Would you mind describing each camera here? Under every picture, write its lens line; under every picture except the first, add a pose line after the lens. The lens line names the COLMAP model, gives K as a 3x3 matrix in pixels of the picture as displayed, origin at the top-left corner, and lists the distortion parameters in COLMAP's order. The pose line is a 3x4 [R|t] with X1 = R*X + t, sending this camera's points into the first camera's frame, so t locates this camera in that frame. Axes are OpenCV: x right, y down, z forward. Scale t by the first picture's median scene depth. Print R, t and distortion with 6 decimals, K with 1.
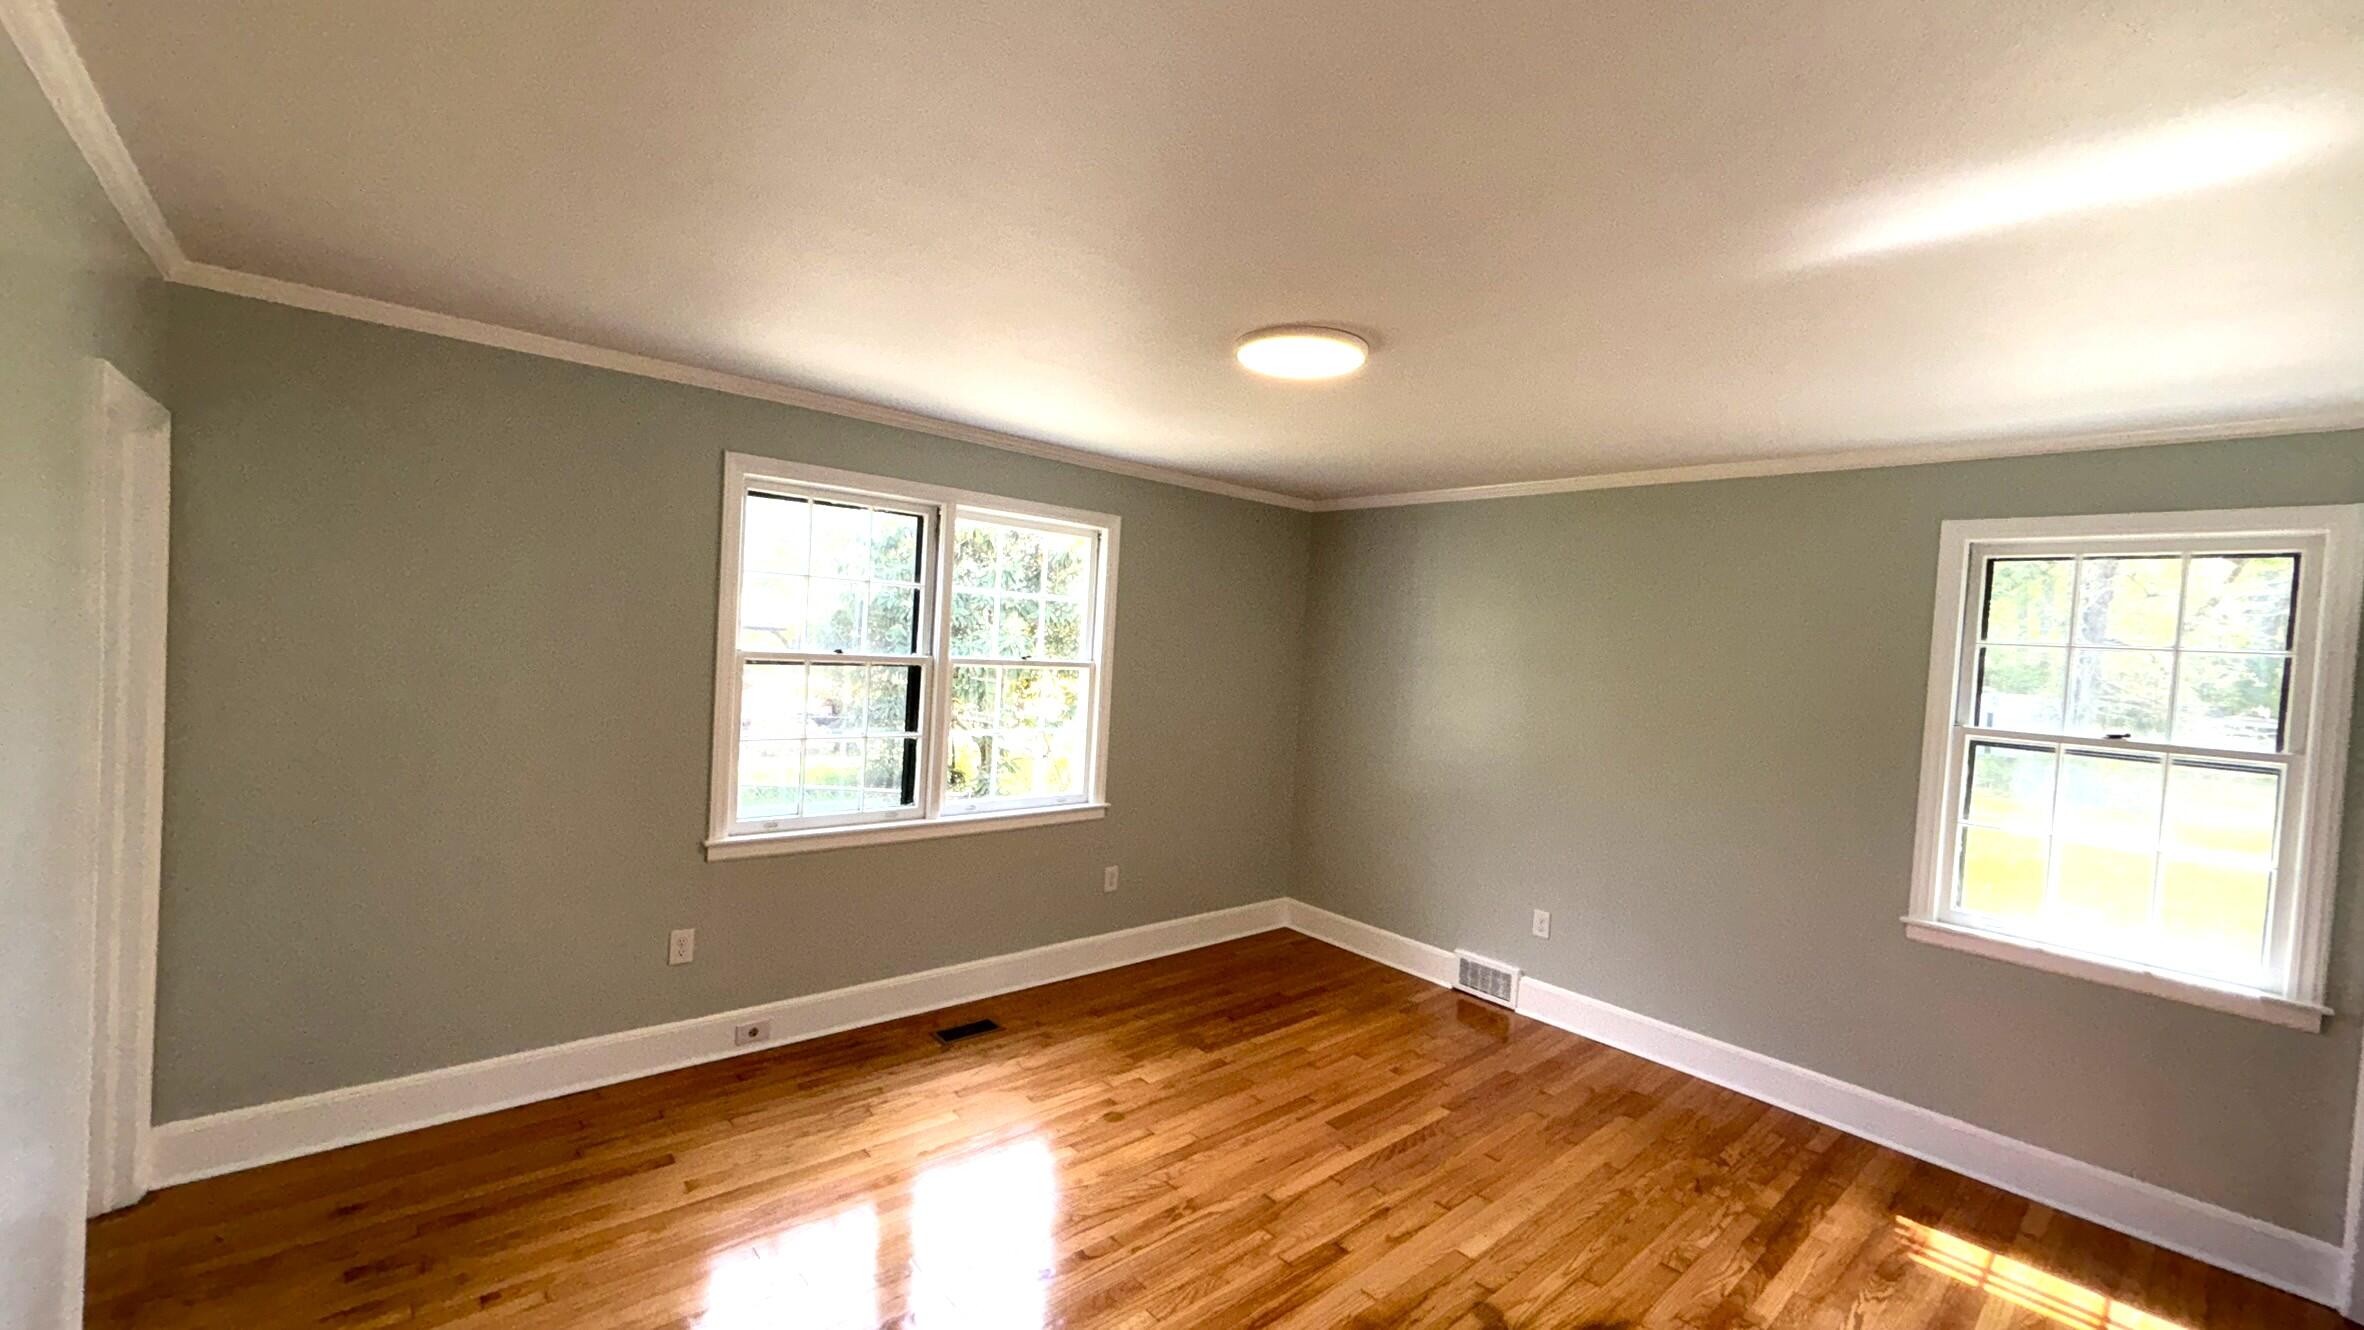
lens RADIAL K [[948.9, 0, 1177.7], [0, 948.9, 674.4], [0, 0, 1]] dist [0.003557, -0.000938]
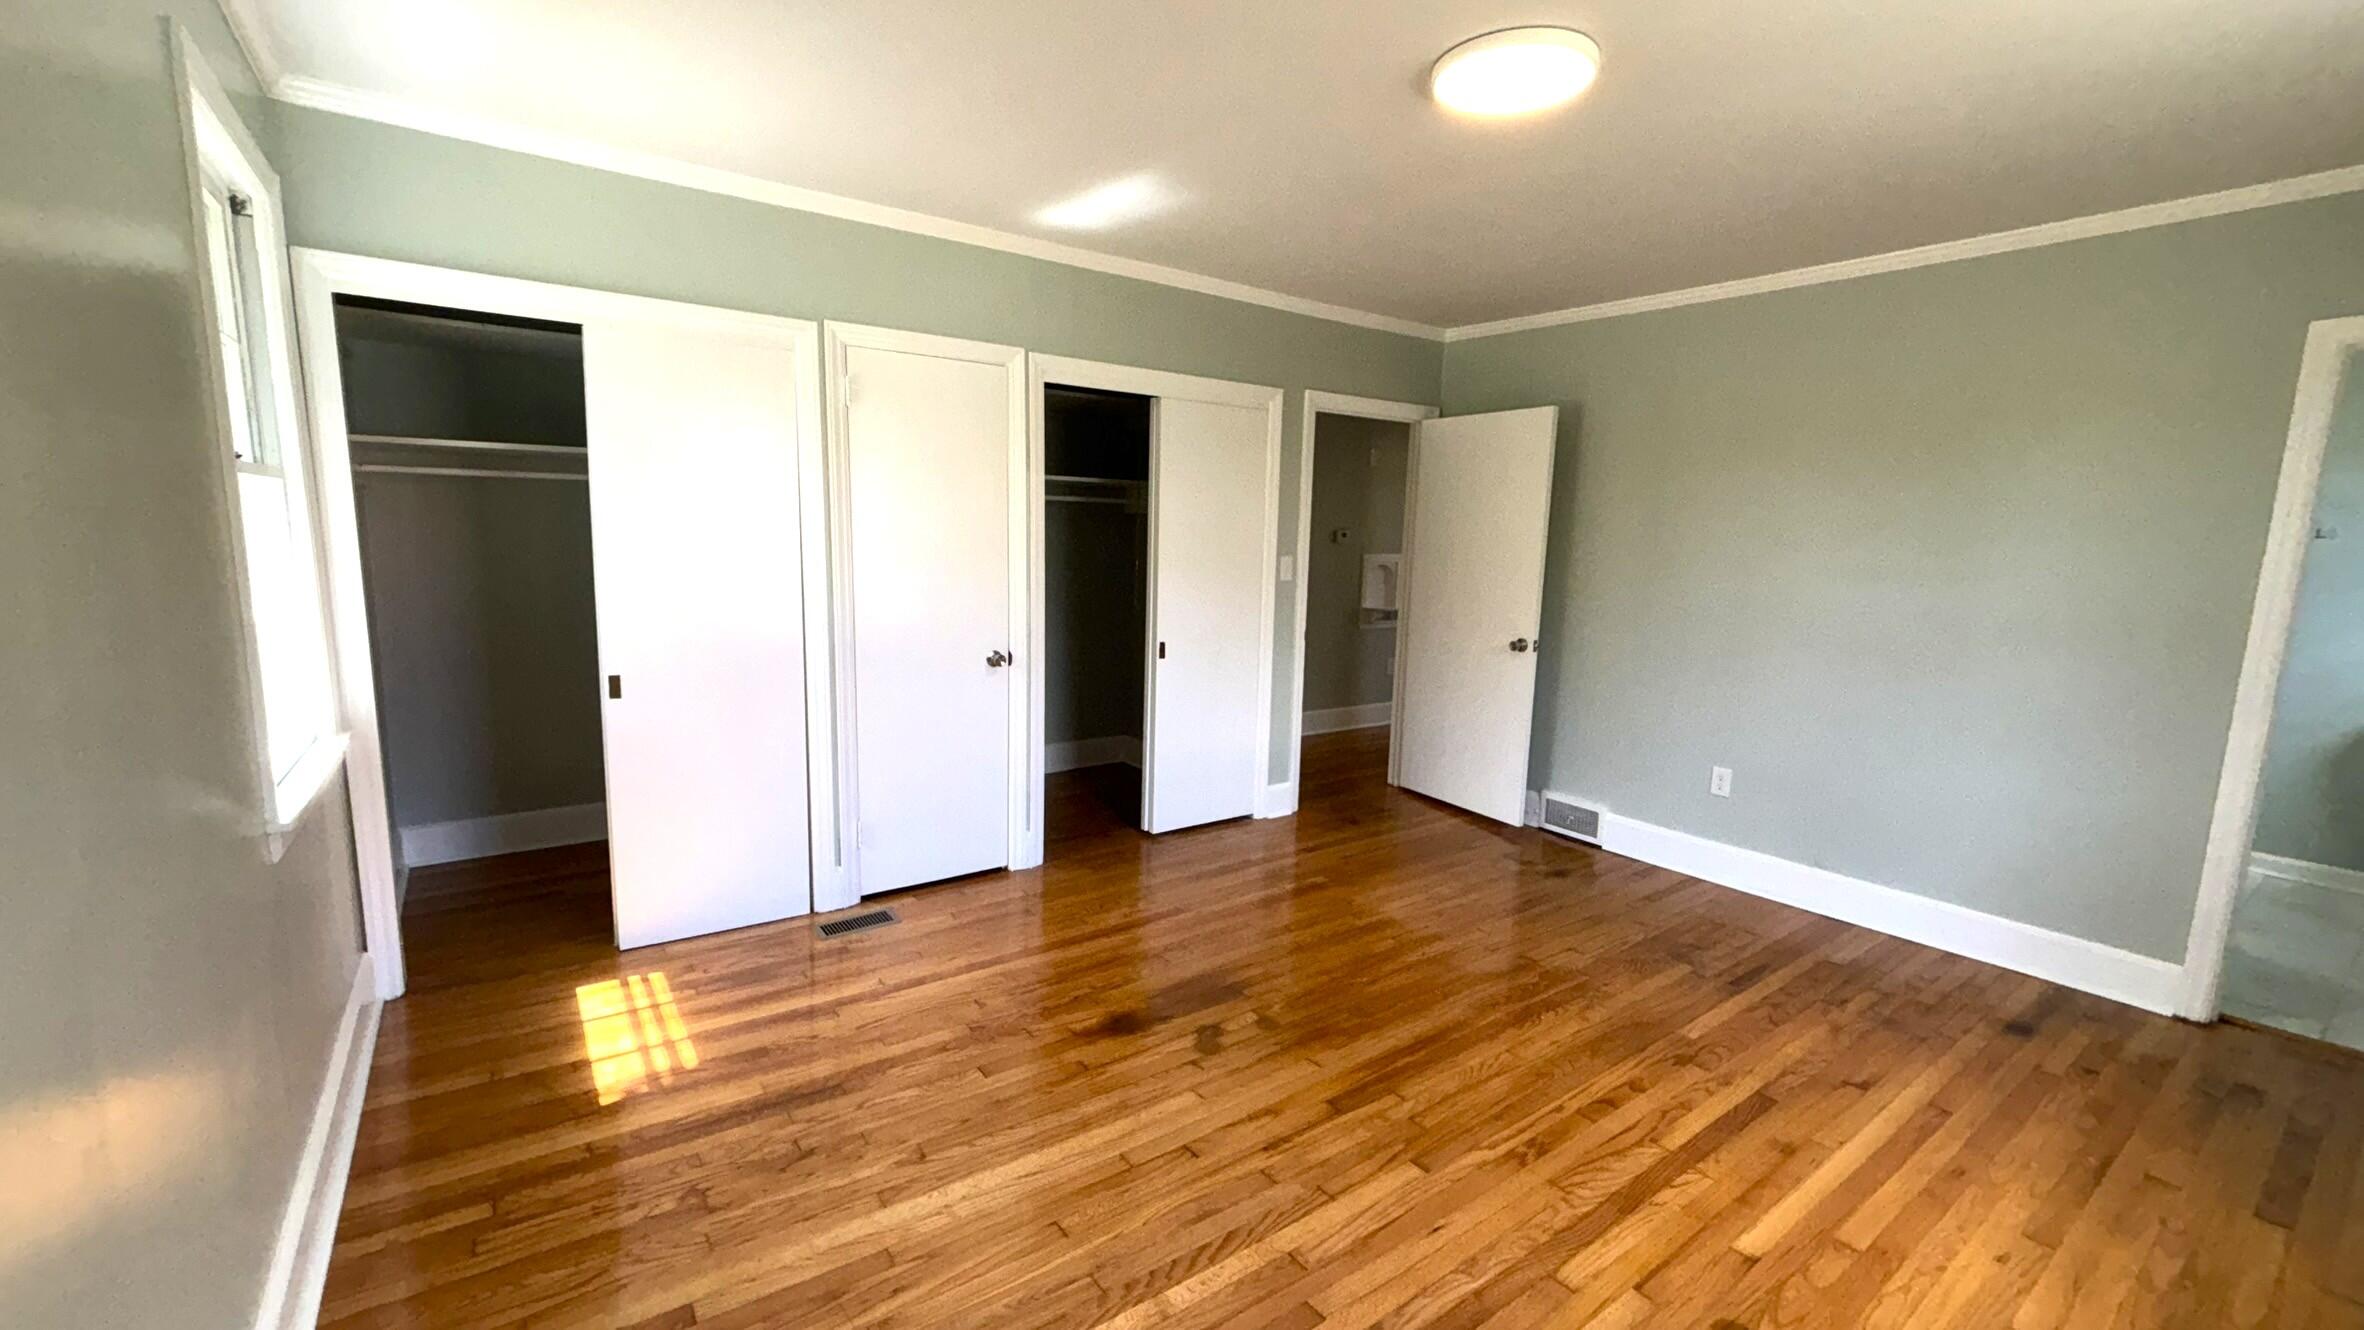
lens RADIAL K [[948.9, 0, 1181.7], [0, 948.9, 671.8], [0, 0, 1]] dist [0.003557, -0.000938]
pose [[-0.992978, -0.094325, 0.071402, 0.247455], [-0.080217, 0.980454, 0.179653, 0.040375], [-0.086952, 0.172663, -0.981135, 1.558785]]
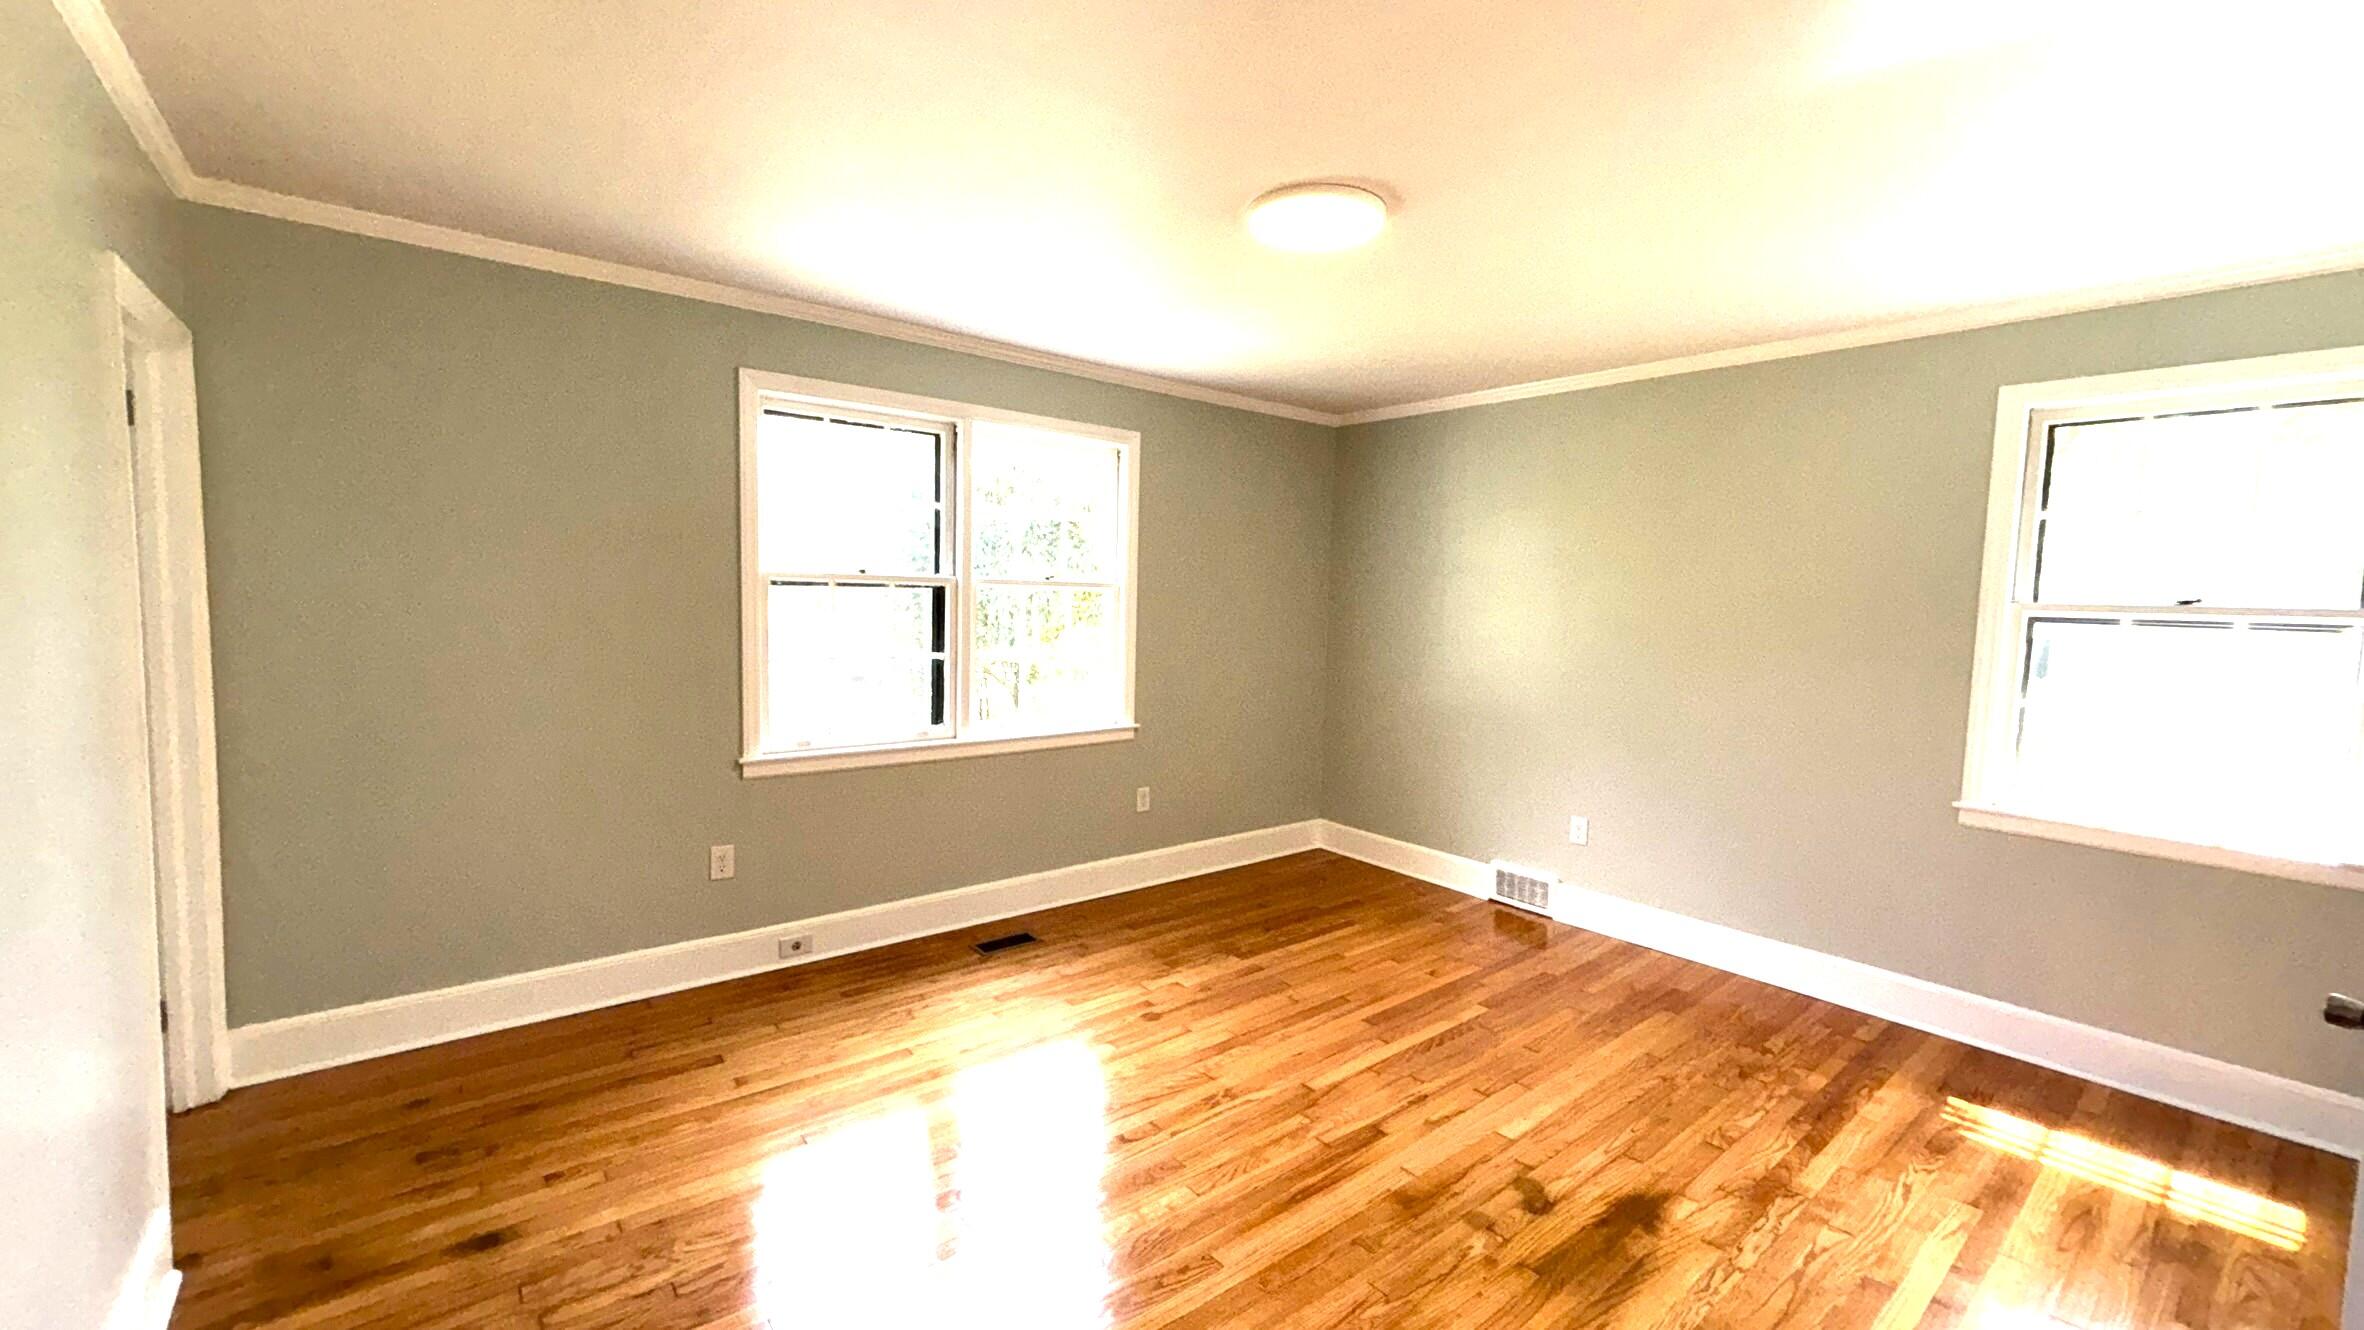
lens RADIAL K [[948.9, 0, 1176.2], [0, 948.9, 673.4], [0, 0, 1]] dist [0.003557, -0.000938]
pose [[0.998996, -0.029308, -0.033891, 0.004571], [0.030825, 0.998505, 0.045147, 0.058645], [0.032517, -0.046146, 0.998405, 0.010342]]
